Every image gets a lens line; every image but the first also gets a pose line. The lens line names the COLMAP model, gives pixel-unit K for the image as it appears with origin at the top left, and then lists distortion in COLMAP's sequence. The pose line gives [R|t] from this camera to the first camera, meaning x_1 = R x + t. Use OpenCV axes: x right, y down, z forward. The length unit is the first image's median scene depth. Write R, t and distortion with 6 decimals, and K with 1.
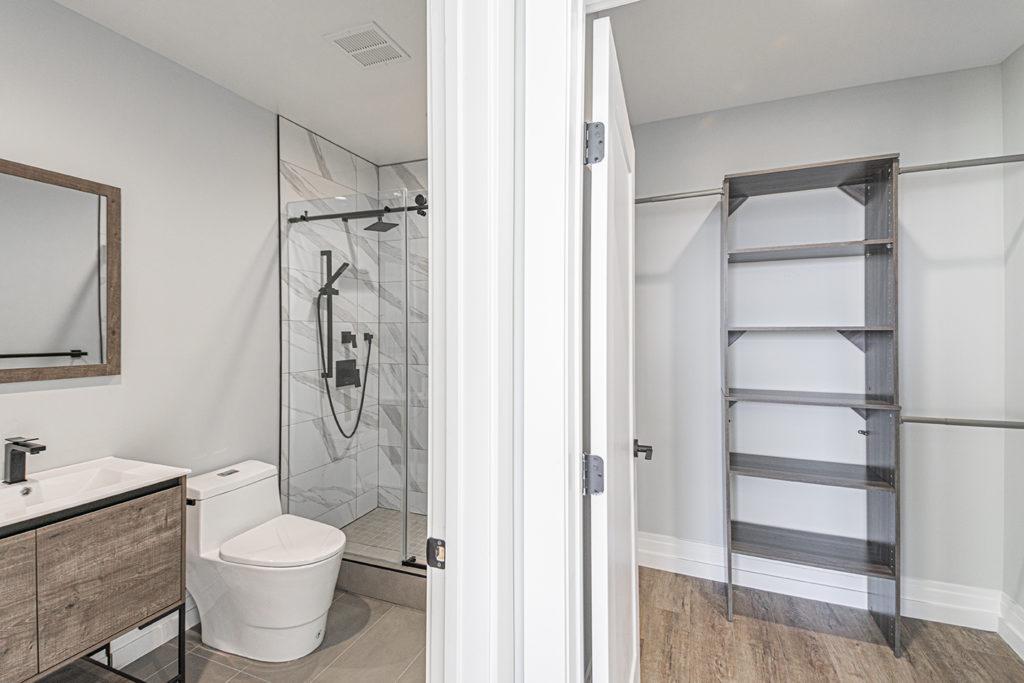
lens RADIAL K [[441.4, 0, 518.1], [0, 441.4, 332.0], [0, 0, 1]] dist [0.073704, -0.031868]
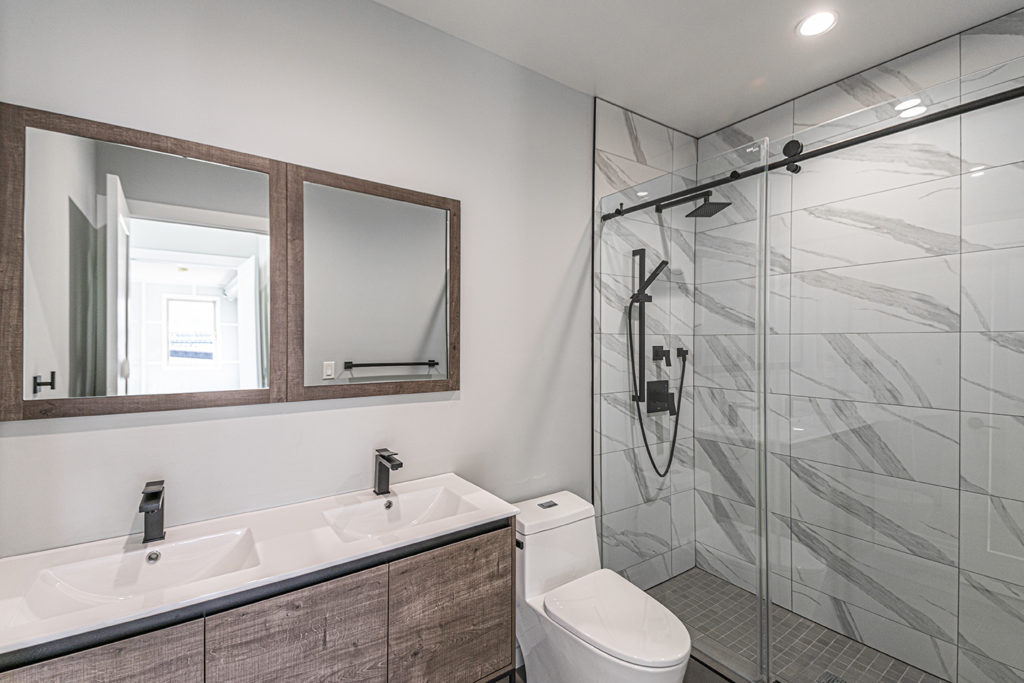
lens RADIAL K [[449.3, 0, 516.6], [0, 449.3, 342.1], [0, 0, 1]] dist [0.078569, -0.038223]
pose [[0.830988, 0.001566, -0.556288, -0.136286], [-0.004121, 0.999986, -0.003341, -0.004777], [0.556275, 0.005069, 0.830983, 0.157670]]
